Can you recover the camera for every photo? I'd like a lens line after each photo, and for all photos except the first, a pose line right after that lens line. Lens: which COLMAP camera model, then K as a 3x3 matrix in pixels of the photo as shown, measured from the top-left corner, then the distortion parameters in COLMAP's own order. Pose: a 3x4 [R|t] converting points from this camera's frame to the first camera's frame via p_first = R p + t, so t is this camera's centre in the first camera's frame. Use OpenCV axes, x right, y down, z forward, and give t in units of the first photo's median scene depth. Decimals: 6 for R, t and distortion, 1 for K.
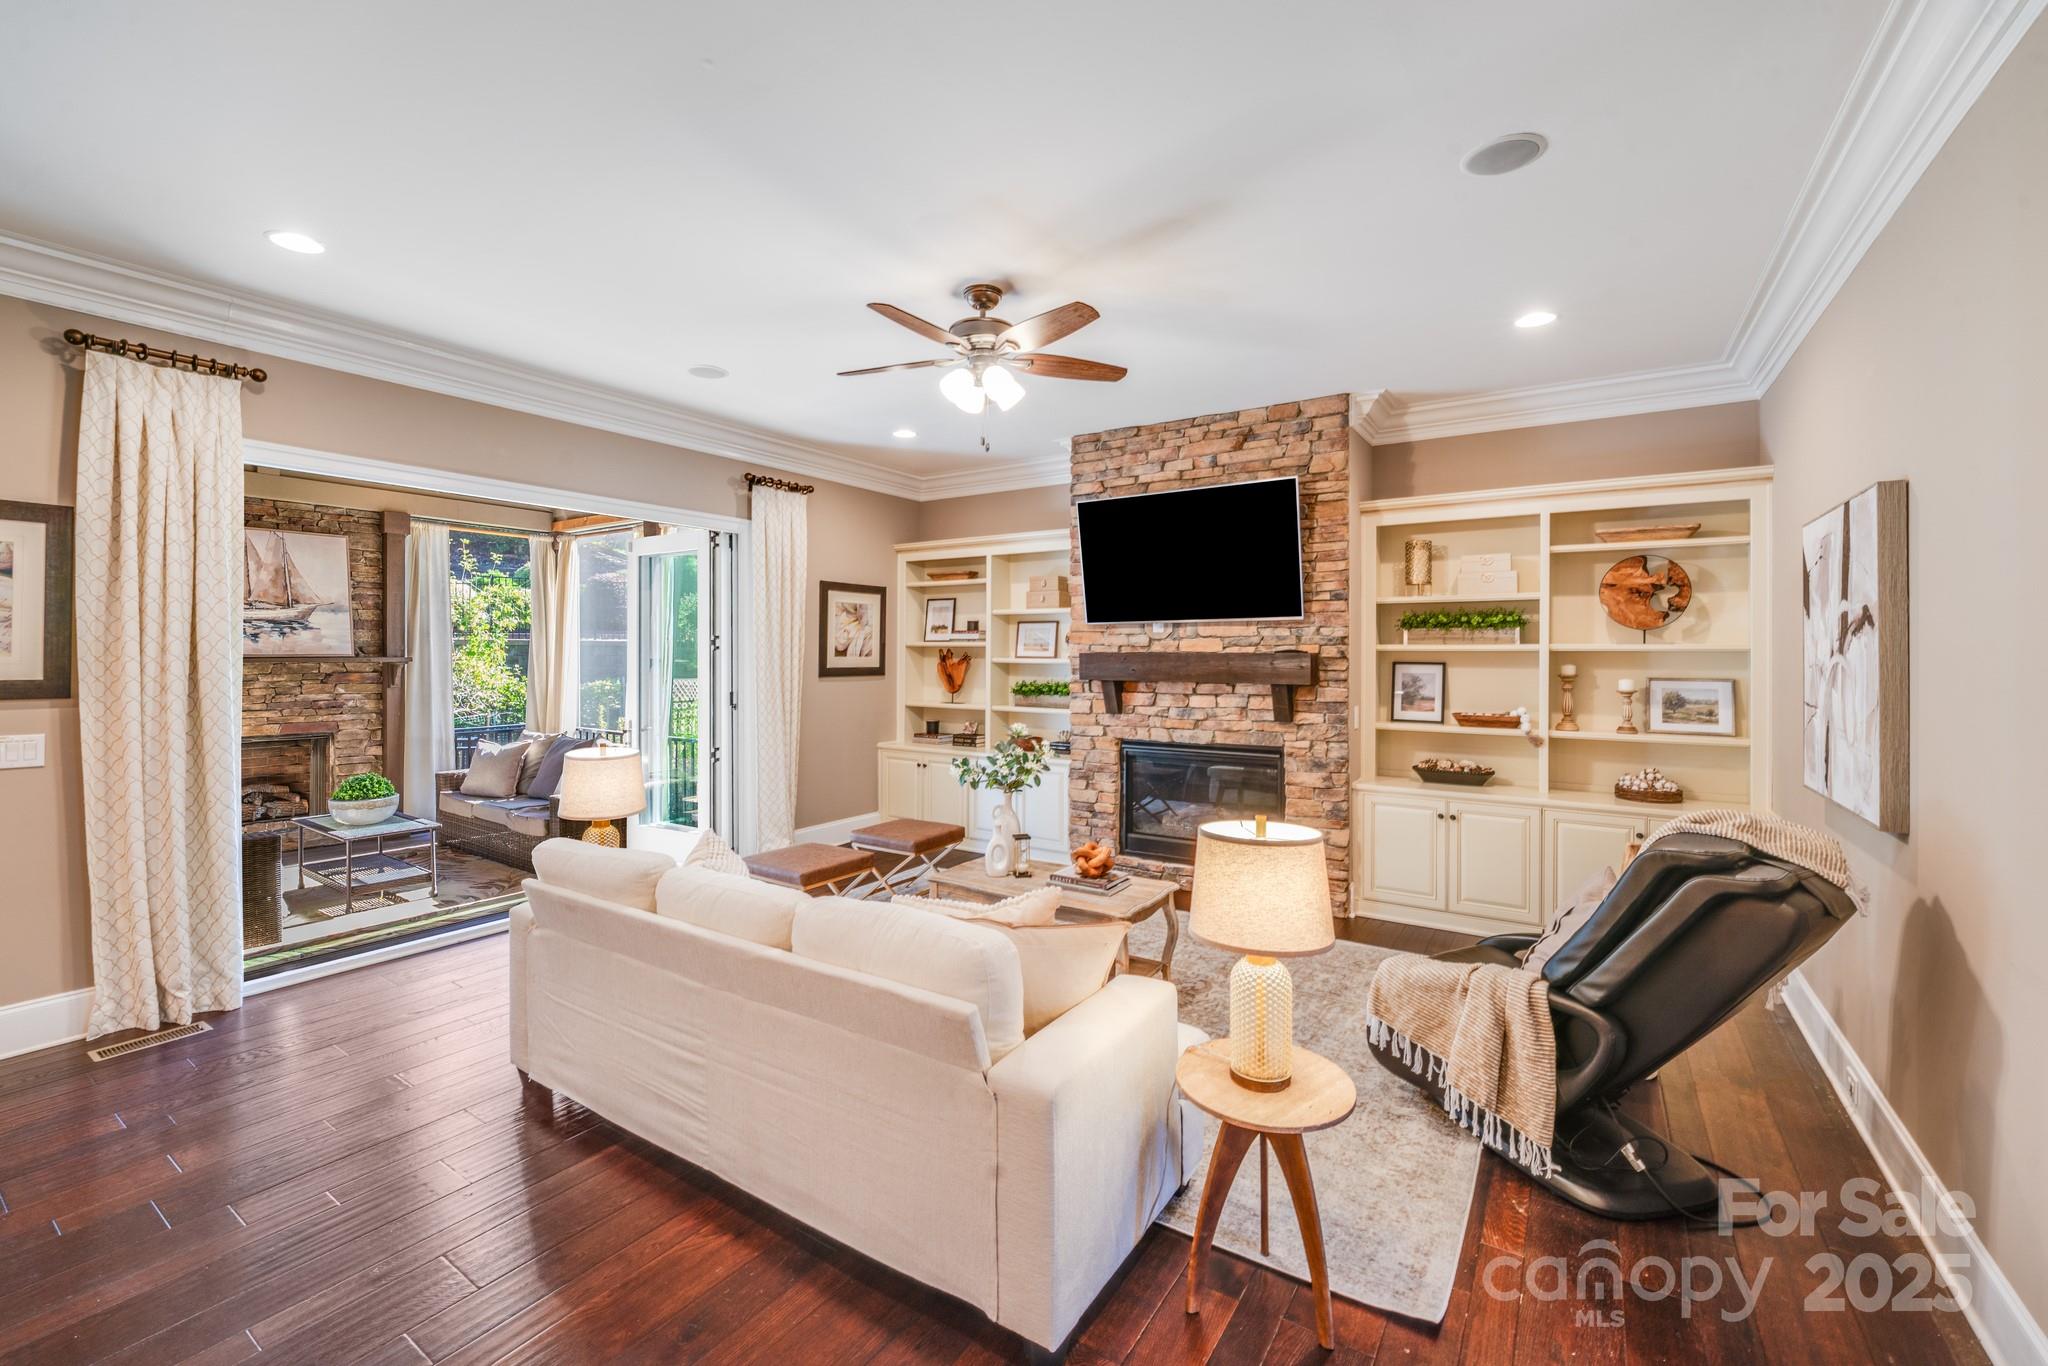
lens RADIAL K [[843.0, 0, 1016.5], [0, 843.0, 656.4], [0, 0, 1]] dist [-0.009028, -0.001549]
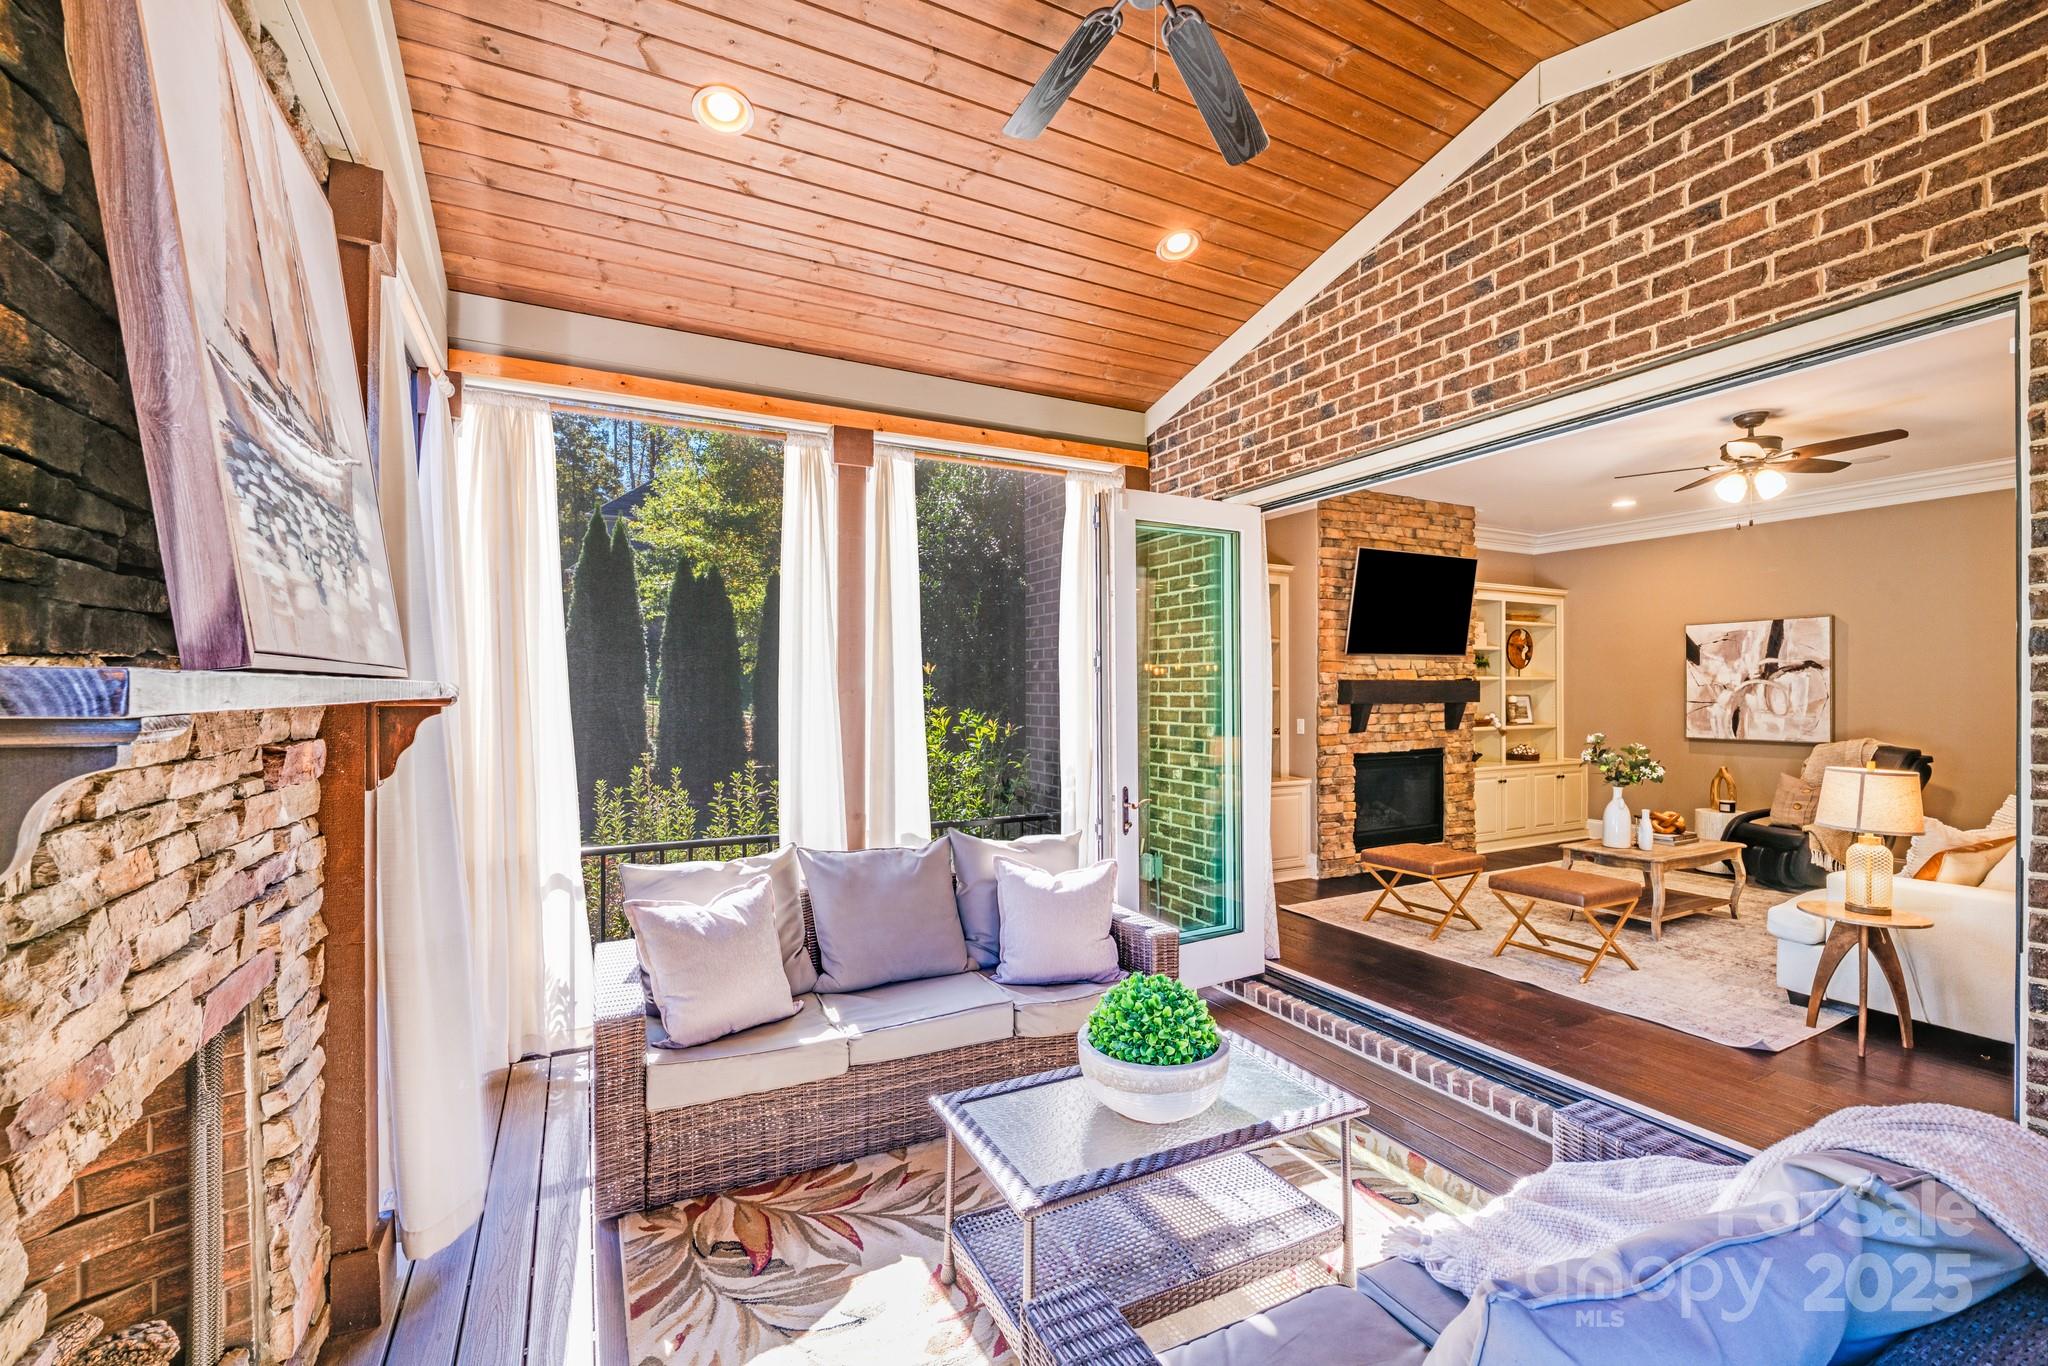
lens RADIAL K [[843.0, 0, 1036.0], [0, 843.0, 693.6], [0, 0, 1]] dist [-0.009028, -0.001549]
pose [[0.488937, -0.006437, 0.872295, -1.195574], [0.006399, 0.999972, 0.003792, 0.007566], [-0.872295, 0.003728, 0.488965, 0.876221]]
